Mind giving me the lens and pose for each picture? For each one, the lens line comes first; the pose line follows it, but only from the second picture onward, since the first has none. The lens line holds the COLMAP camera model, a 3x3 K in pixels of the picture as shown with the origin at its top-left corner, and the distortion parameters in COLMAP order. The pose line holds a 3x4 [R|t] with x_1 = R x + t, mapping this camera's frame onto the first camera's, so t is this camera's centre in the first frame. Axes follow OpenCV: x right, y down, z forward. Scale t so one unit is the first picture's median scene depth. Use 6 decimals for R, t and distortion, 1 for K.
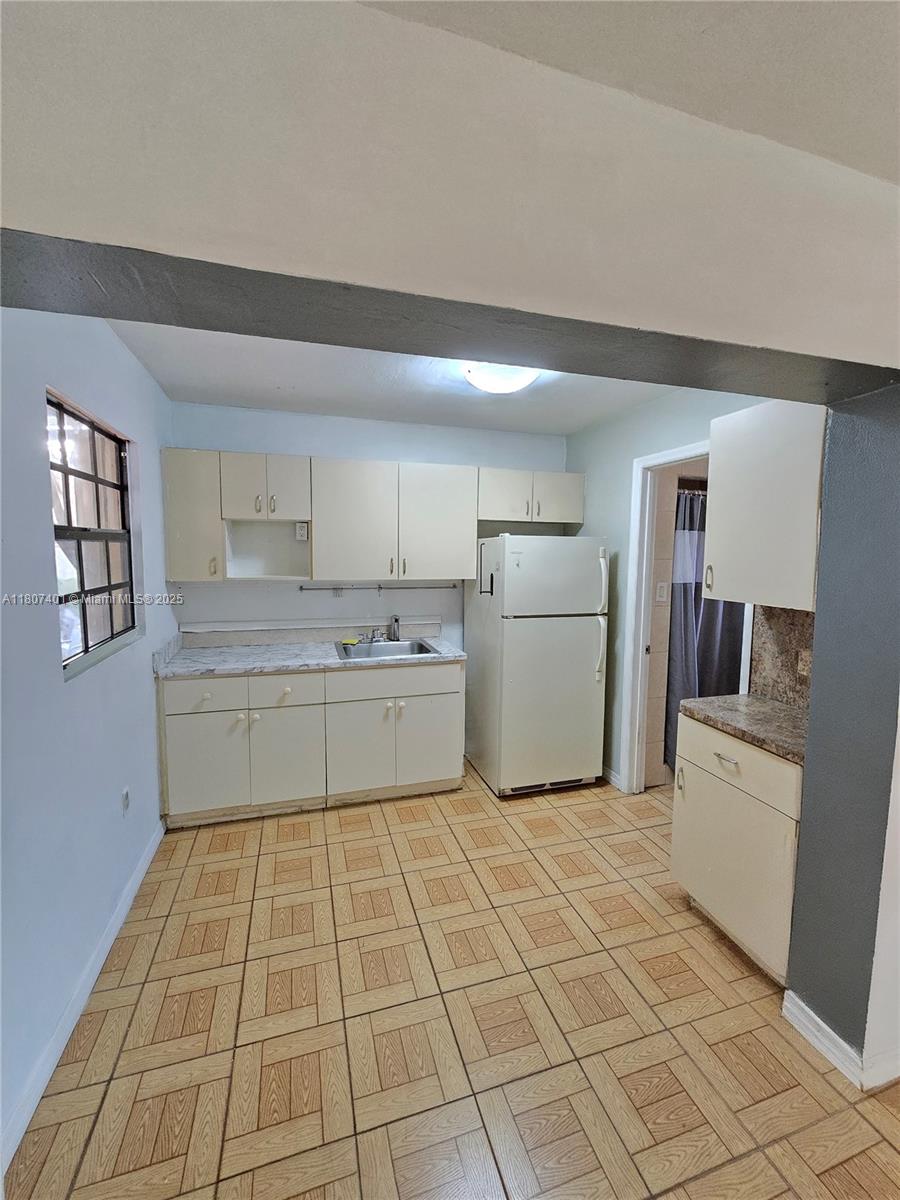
lens RADIAL K [[490.1, 0, 443.1], [0, 490.1, 597.2], [0, 0, 1]] dist [0.000091, -0.000678]
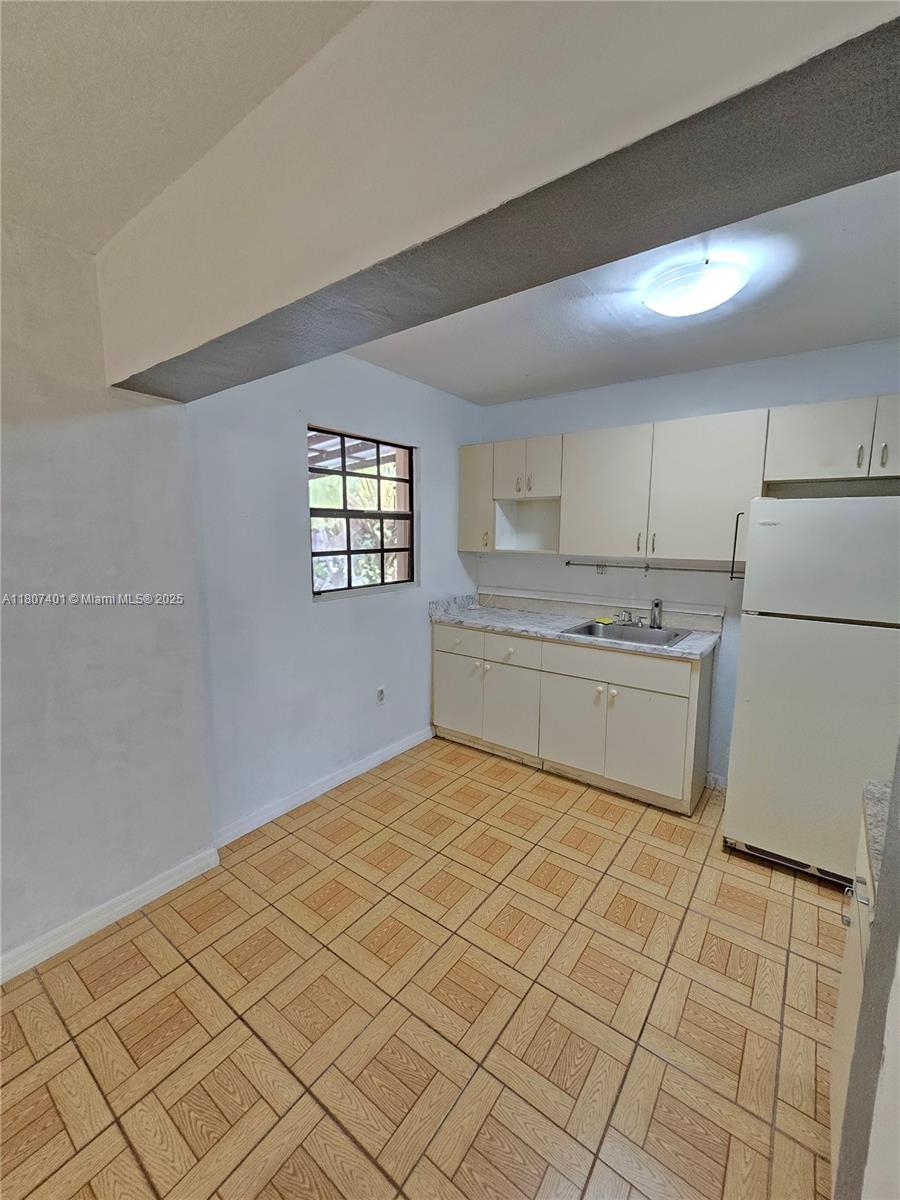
lens RADIAL K [[490.1, 0, 441.5], [0, 490.1, 600.1], [0, 0, 1]] dist [0.000091, -0.000678]
pose [[0.588250, 0.105413, -0.801779, 0.477935], [-0.078023, 0.994241, 0.073472, 0.005233], [0.804906, 0.019338, 0.593087, 0.205003]]
